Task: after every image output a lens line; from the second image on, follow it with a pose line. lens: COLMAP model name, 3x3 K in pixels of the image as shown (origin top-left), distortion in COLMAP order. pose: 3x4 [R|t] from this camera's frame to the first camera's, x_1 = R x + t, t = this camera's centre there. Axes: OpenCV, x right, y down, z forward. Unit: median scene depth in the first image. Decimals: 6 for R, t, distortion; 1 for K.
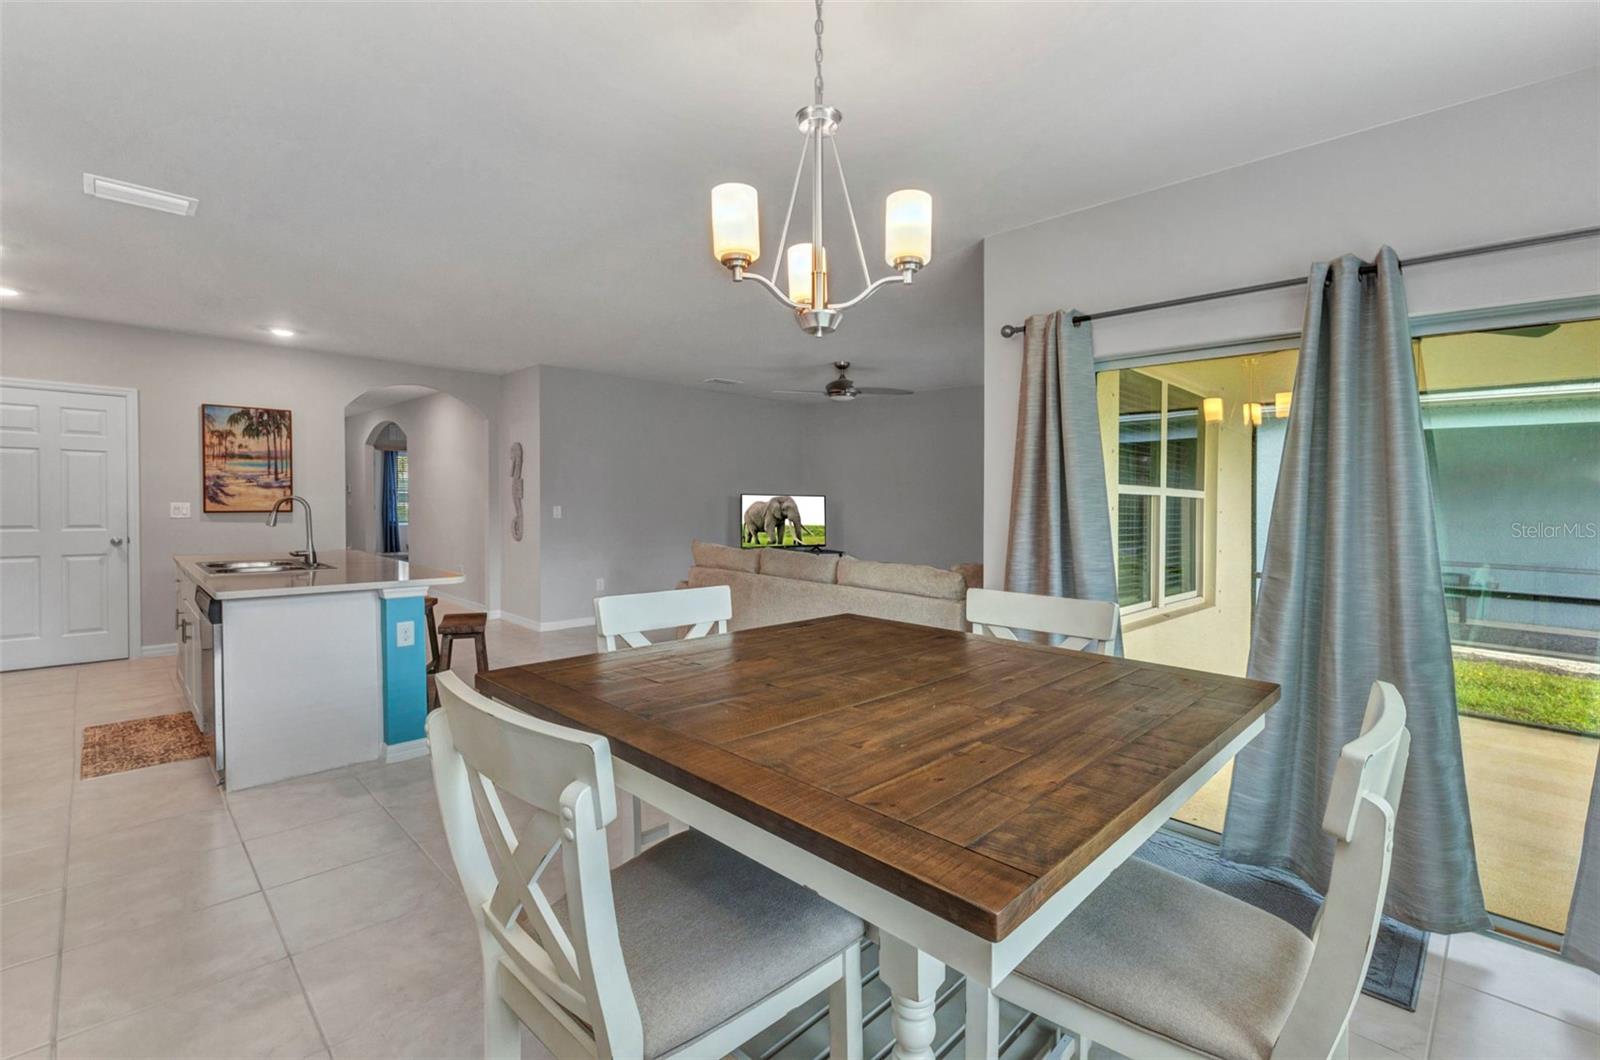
lens RADIAL K [[729.7, 0, 777.1], [0, 729.7, 515.9], [0, 0, 1]] dist [0.029547, -0.000543]
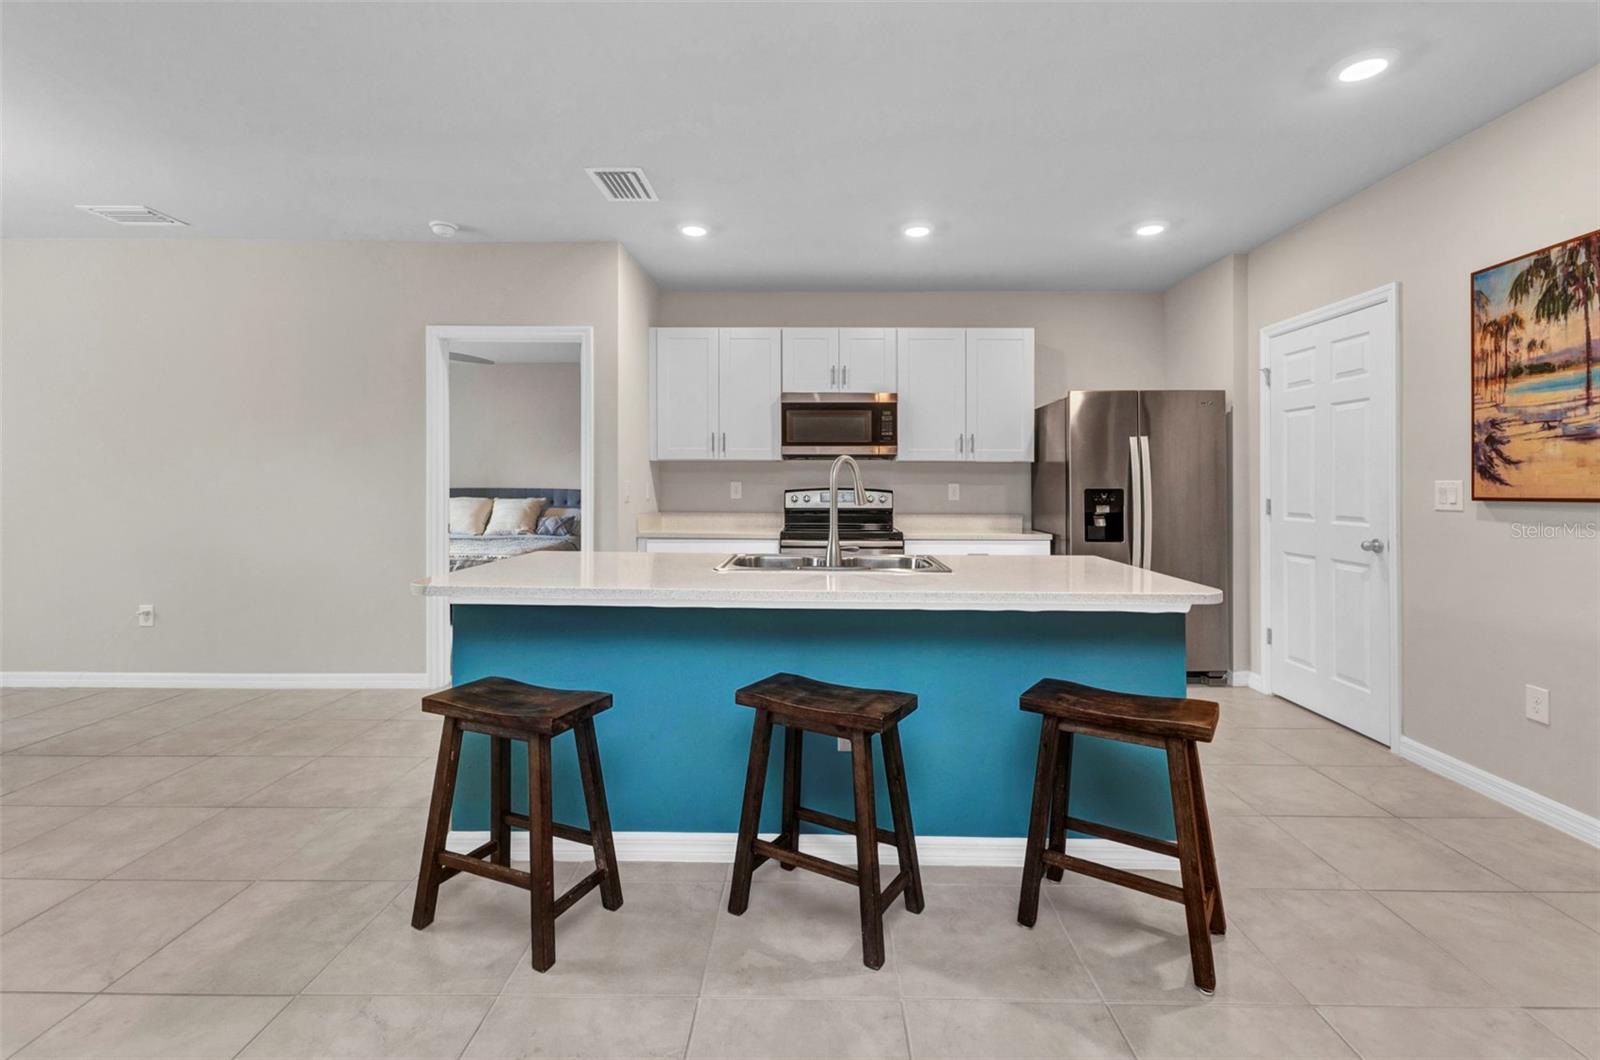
lens RADIAL K [[681.5, 0, 788.5], [0, 681.5, 522.1], [0, 0, 1]] dist [-0.026265, -0.000436]
pose [[-0.699099, 0.020539, -0.714730, -0.154753], [-0.032132, 0.997675, 0.060100, -0.002011], [0.714302, 0.064981, -0.696814, 0.963352]]
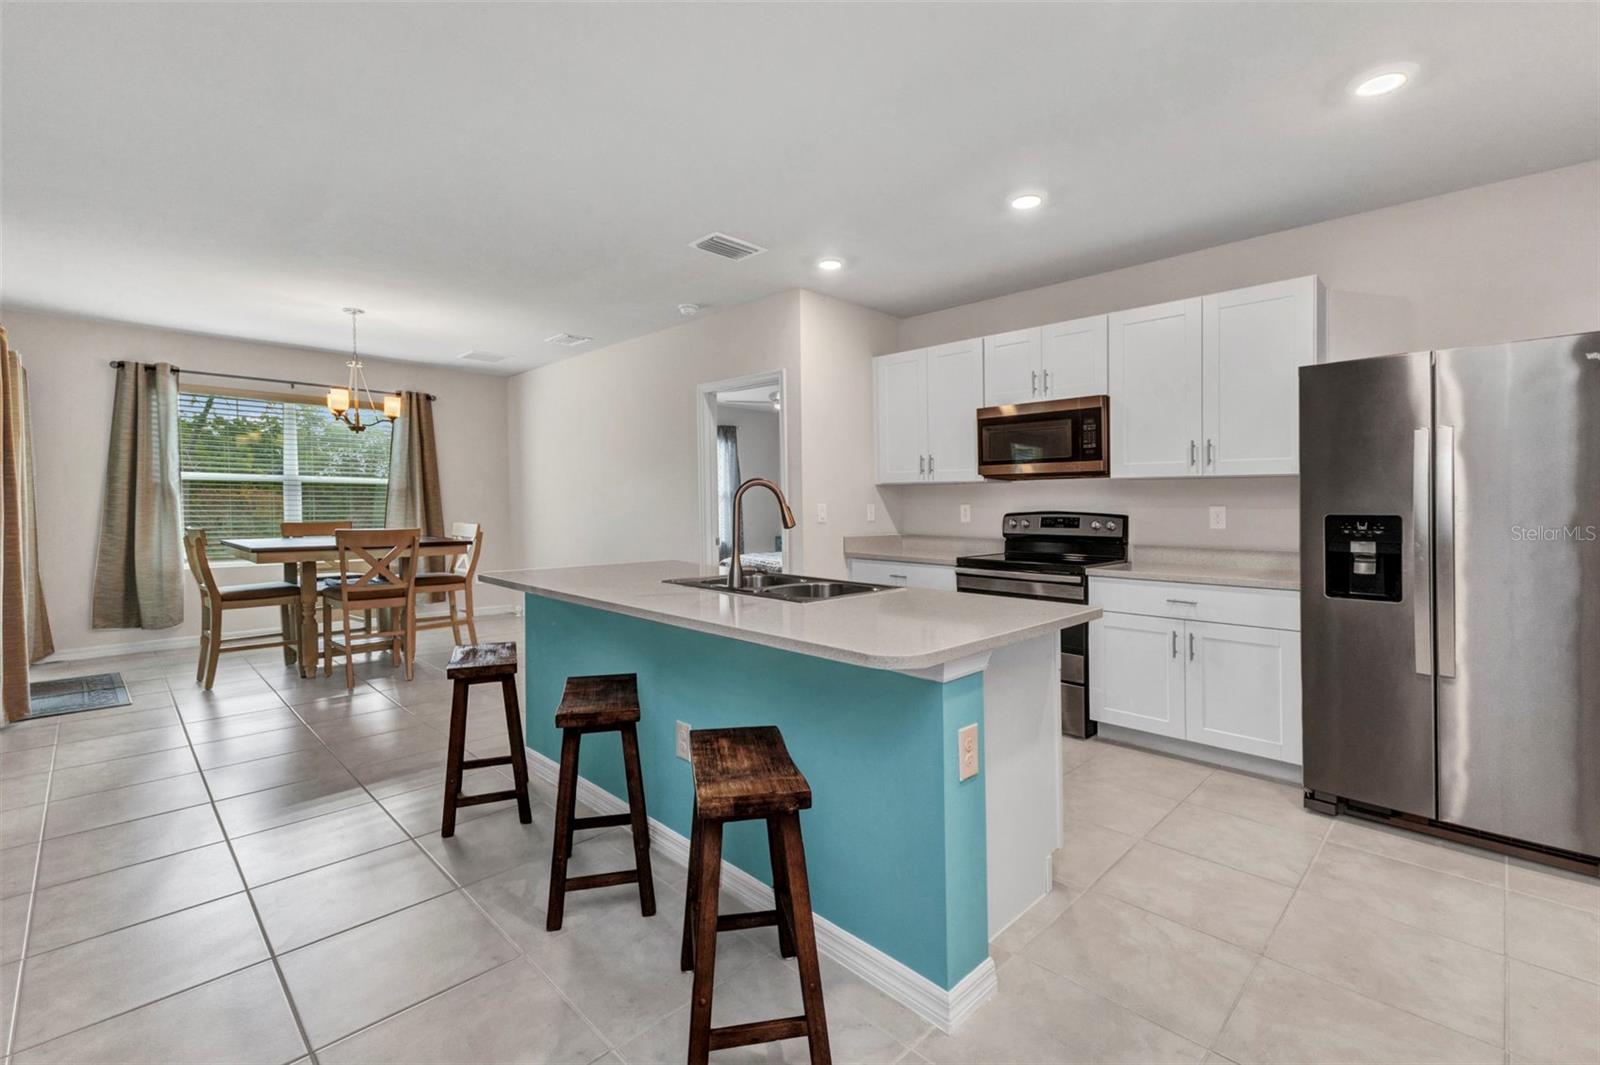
lens RADIAL K [[682.9, 0, 807.6], [0, 682.9, 544.7], [0, 0, 1]] dist [0.002896, 0.000099]
pose [[-0.998321, -0.013970, -0.056211, -0.470854], [-0.018630, 0.996354, 0.083254, -0.014850], [0.054843, 0.084162, -0.994942, 1.120916]]
